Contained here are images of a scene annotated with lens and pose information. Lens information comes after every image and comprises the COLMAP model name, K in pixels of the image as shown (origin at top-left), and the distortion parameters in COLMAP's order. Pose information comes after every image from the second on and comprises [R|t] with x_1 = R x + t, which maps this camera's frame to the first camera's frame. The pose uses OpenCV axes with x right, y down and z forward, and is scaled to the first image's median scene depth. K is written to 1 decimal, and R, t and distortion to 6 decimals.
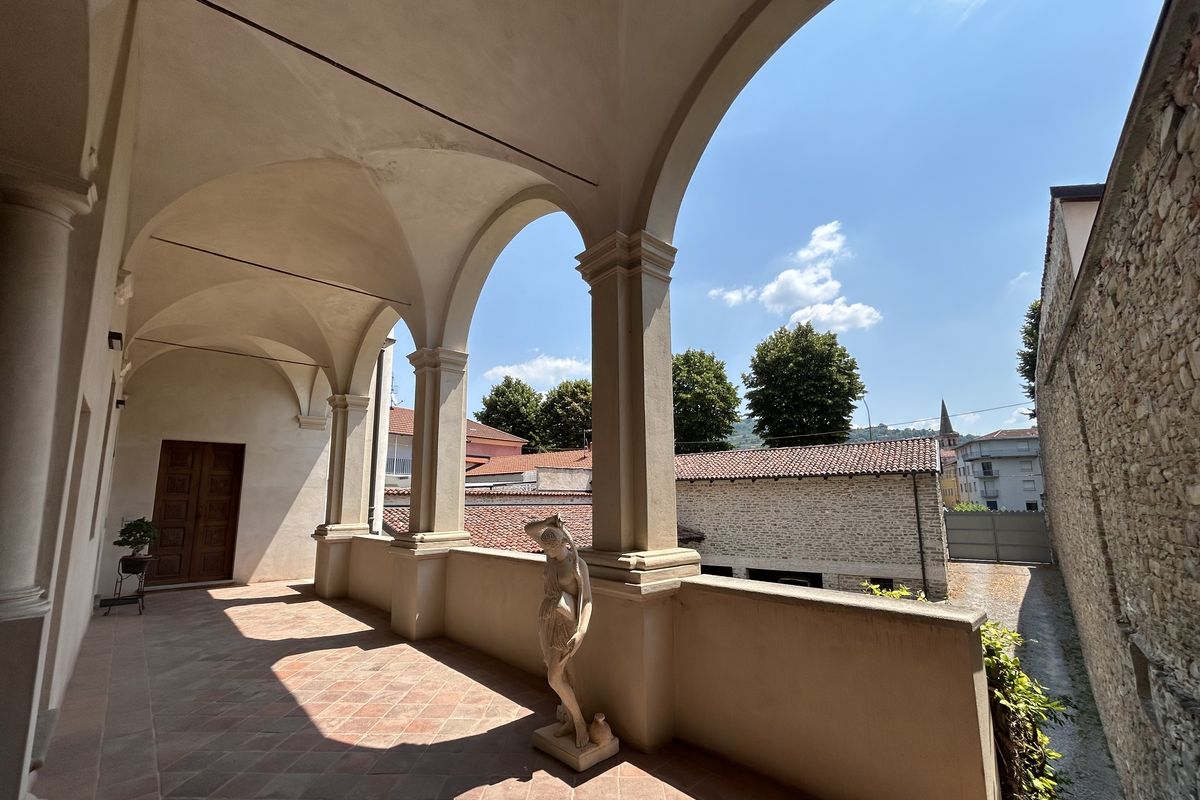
lens RADIAL K [[493.1, 0, 600.6], [0, 493.1, 422.9], [0, 0, 1]] dist [0.000342, 0.000215]
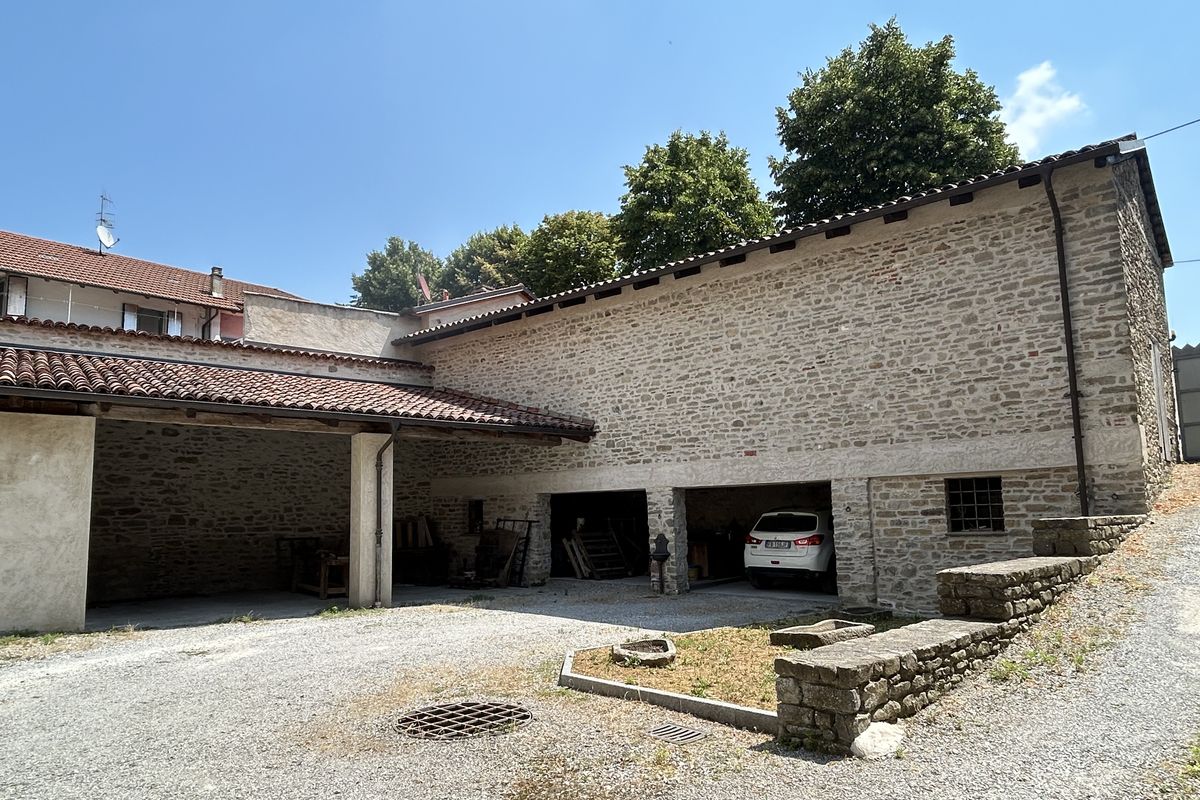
lens RADIAL K [[757.1, 0, 600.8], [0, 757.1, 420.6], [0, 0, 1]] dist [-0.001298, 0.001169]
pose [[0.993825, -0.028044, -0.107356, 0.438563], [0.031725, 0.998961, 0.032727, 0.305673], [0.106327, -0.035931, 0.993682, 0.492366]]
